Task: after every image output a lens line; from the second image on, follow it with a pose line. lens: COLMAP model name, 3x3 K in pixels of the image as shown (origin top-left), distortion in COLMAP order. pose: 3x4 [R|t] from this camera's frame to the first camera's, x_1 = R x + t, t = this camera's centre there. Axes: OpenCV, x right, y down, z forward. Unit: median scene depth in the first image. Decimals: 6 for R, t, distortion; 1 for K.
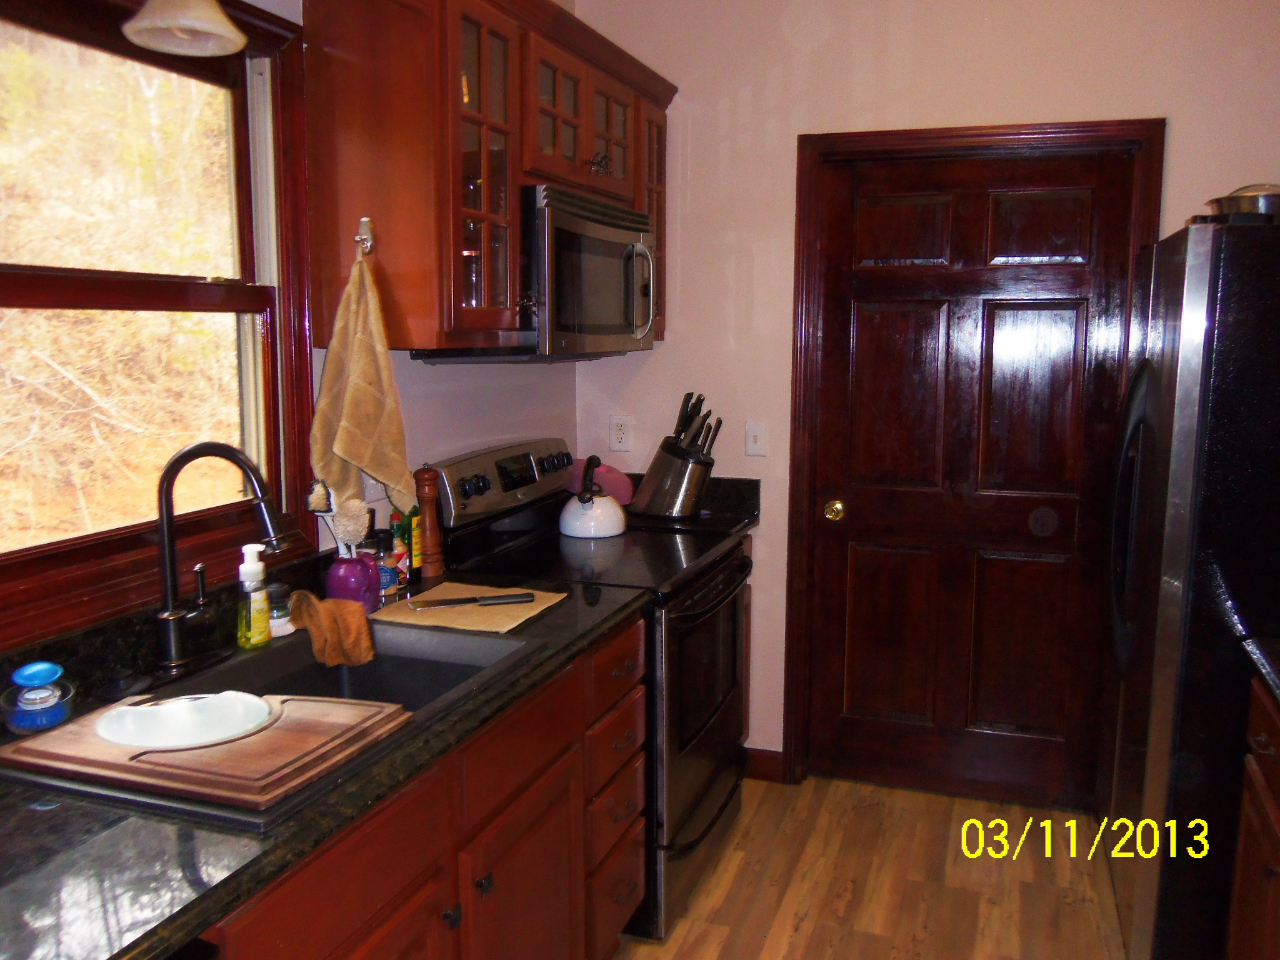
lens RADIAL K [[1072.7, 0, 644.0], [0, 1072.7, 485.7], [0, 0, 1]] dist [-0.013376, 0.013062]
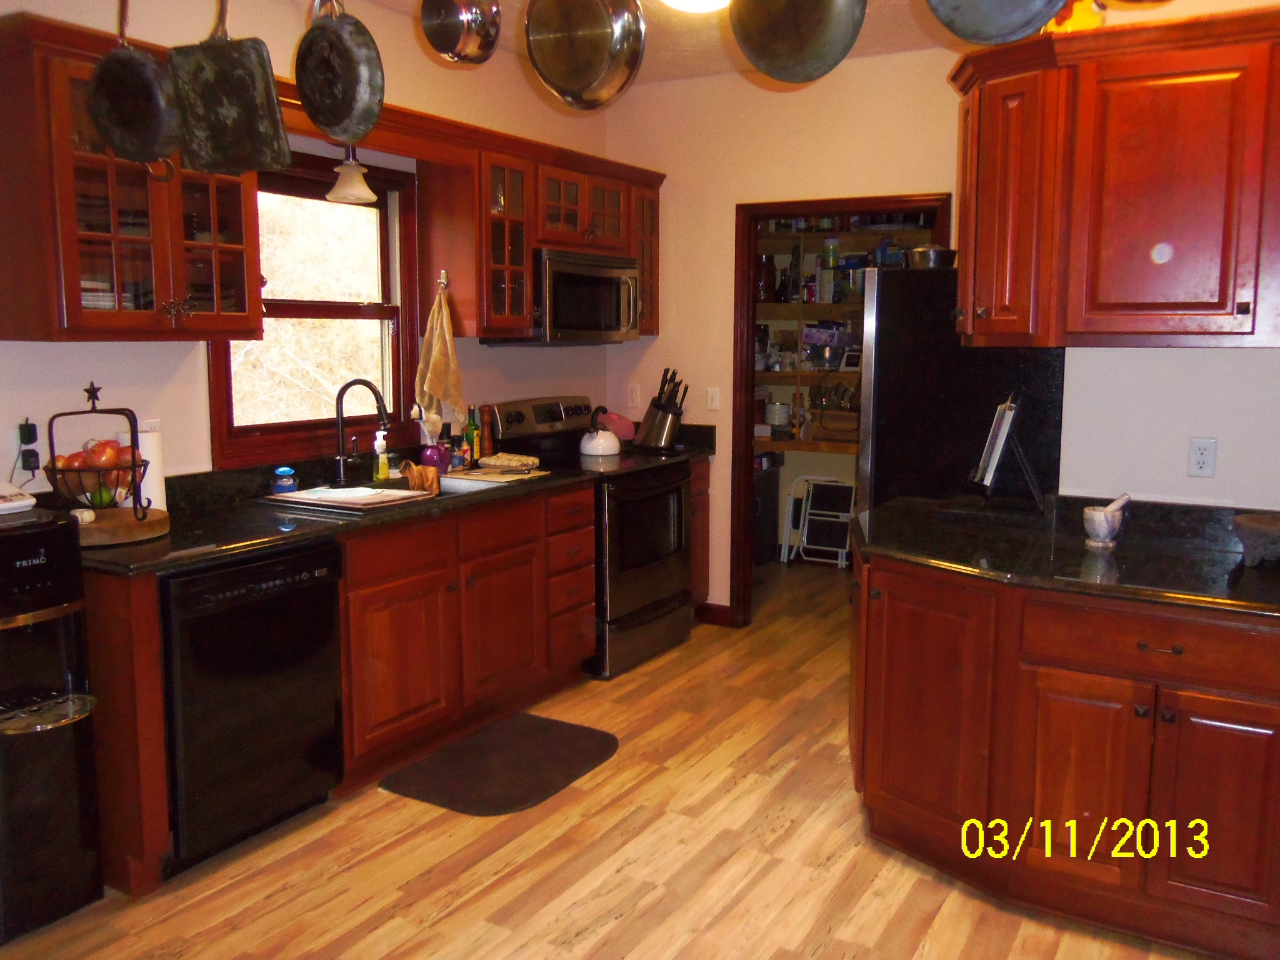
lens RADIAL K [[1072.7, 0, 638.2], [0, 1072.7, 470.9], [0, 0, 1]] dist [-0.013376, 0.013062]
pose [[0.981004, 0.020671, -0.192884, 0.415855], [-0.024308, 0.999568, -0.016508, 0.122171], [0.192459, 0.020883, 0.981083, -0.741185]]
